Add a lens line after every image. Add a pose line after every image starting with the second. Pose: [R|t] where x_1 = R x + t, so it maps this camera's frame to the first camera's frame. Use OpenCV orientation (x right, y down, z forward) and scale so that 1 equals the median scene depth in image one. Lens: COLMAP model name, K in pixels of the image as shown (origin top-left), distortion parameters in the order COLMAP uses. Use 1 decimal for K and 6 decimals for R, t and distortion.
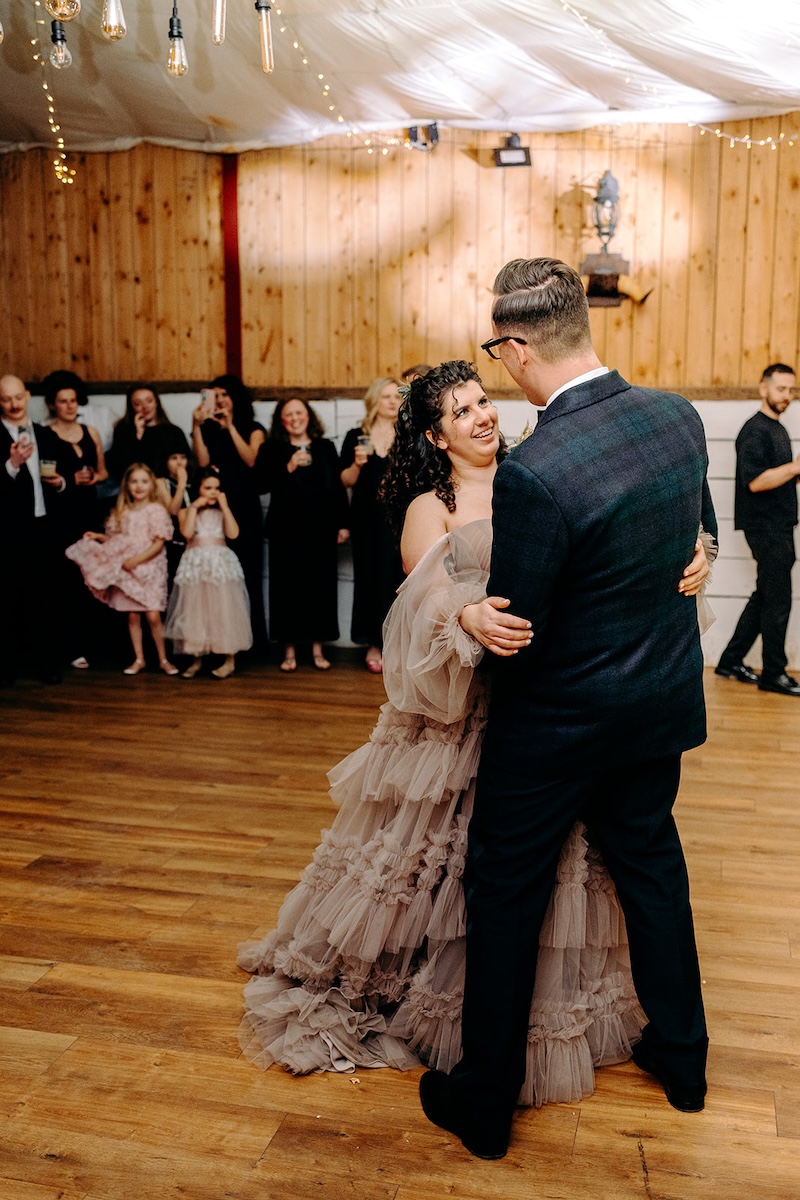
lens RADIAL K [[1136.2, 0, 402.4], [0, 1136.2, 601.4], [0, 0, 1]] dist [0.008369, 0.000000]
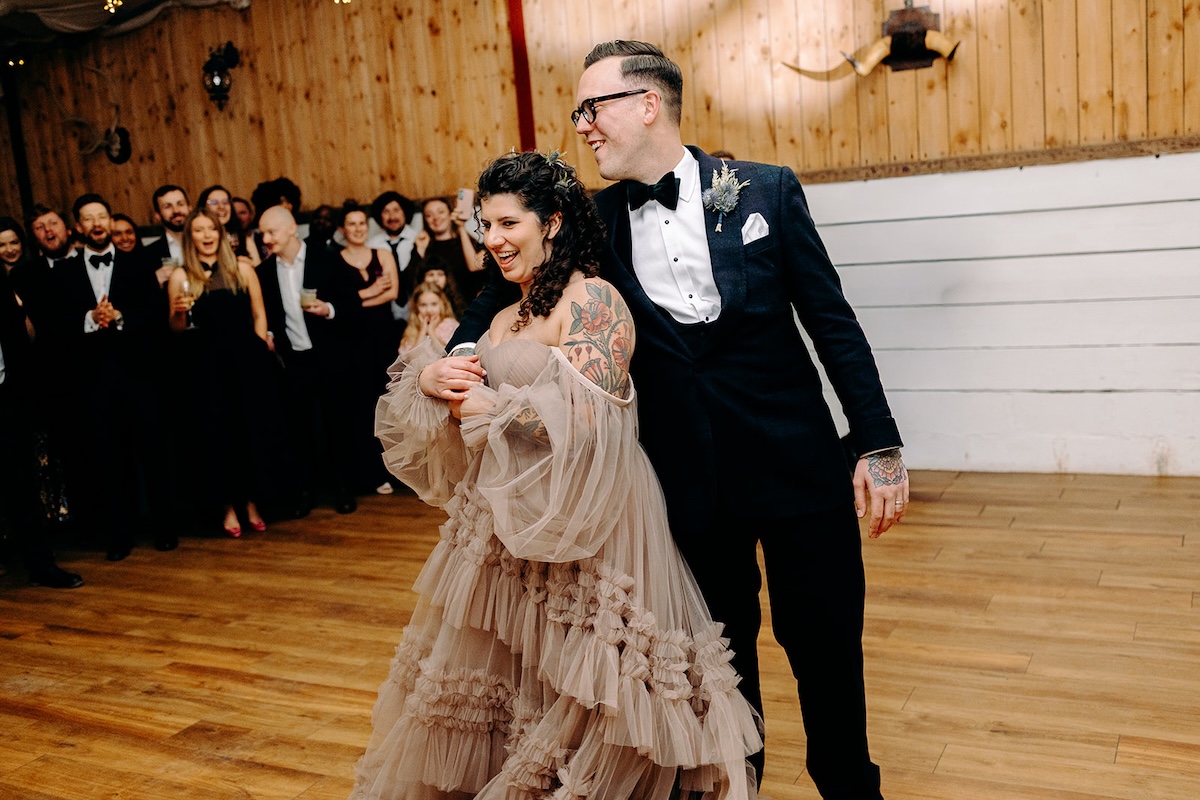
lens RADIAL K [[1136.2, 0, 597.0], [0, 1136.2, 400.9], [0, 0, 1]] dist [0.008369, 0.000000]
pose [[0.974187, -0.044440, -0.221324, 0.123781], [0.045783, 0.998951, 0.000935, -0.014905], [0.221050, -0.011044, 0.975200, 0.086497]]
